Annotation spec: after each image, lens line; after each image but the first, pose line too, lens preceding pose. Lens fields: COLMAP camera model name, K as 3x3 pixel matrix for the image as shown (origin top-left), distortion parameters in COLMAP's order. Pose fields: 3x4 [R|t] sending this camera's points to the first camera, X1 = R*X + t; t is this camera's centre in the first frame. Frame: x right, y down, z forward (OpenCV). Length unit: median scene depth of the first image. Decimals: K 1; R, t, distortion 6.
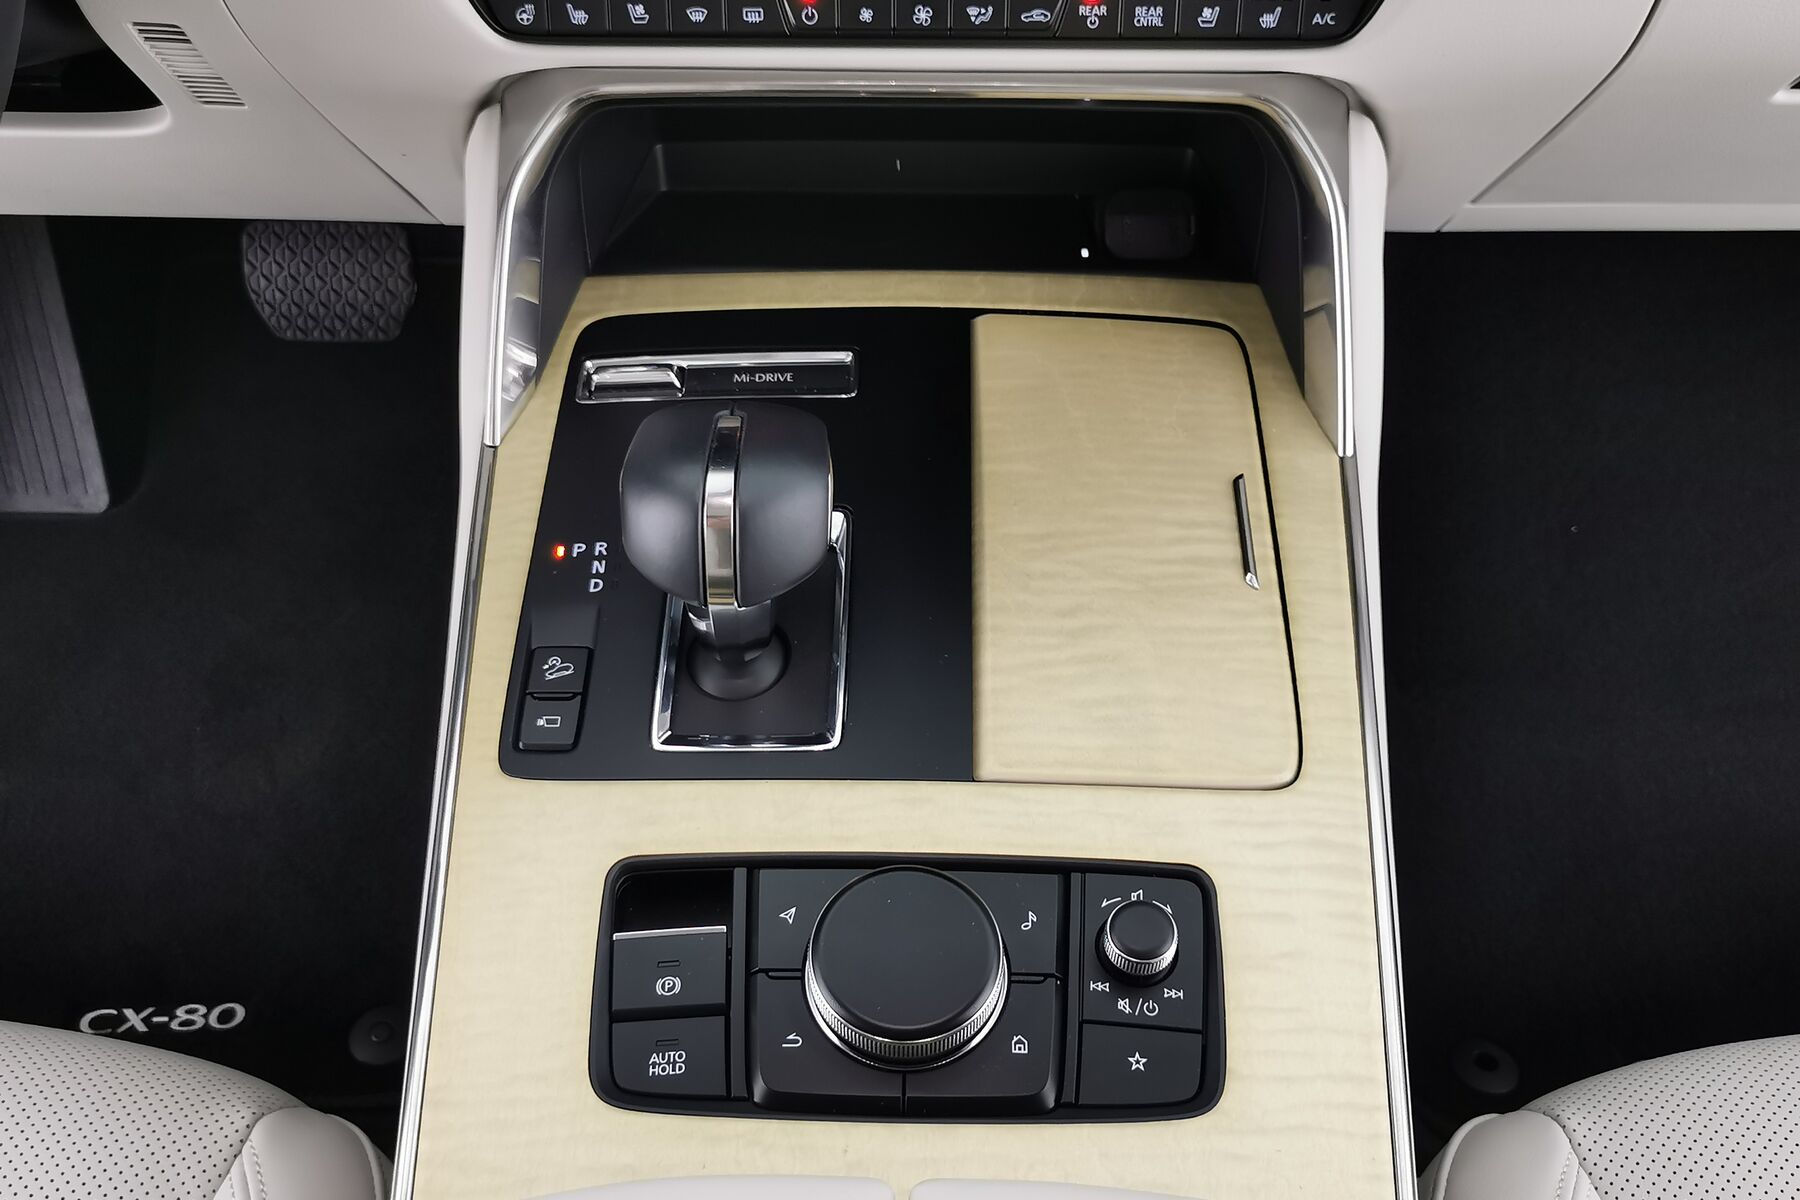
lens RADIAL K [[1821.0, 0, 900.0], [0, 1821.0, 600.0], [0, 0, 1]] dist [0.022780, 0.021300]
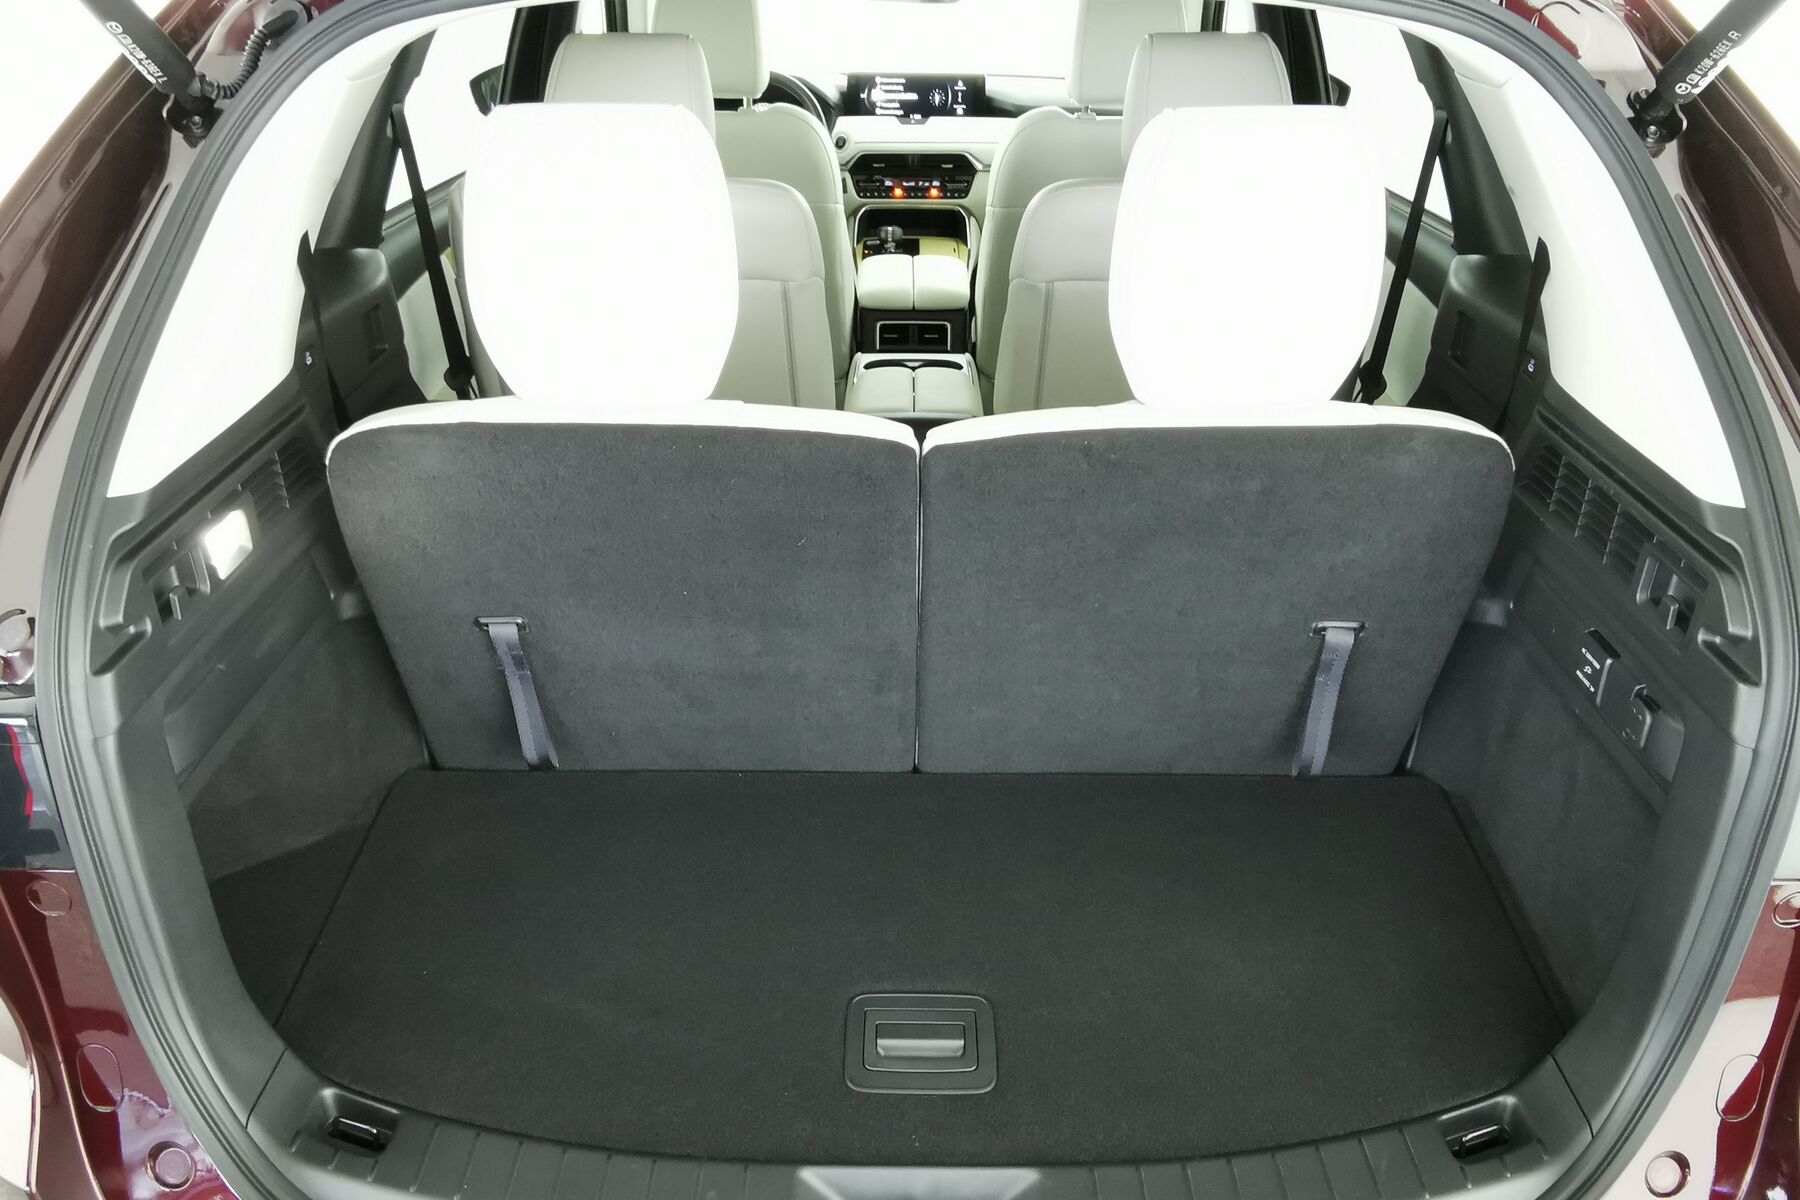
lens RADIAL K [[1362.2, 0, 904.6], [0, 1362.2, 620.7], [0, 0, 1]] dist [0.072658, -0.144518]
pose [[0.999642, 0.000716, 0.026759, -0.179368], [0.008742, 0.936097, -0.351634, 3.497295], [-0.025301, 0.351742, 0.935755, -3.901018]]
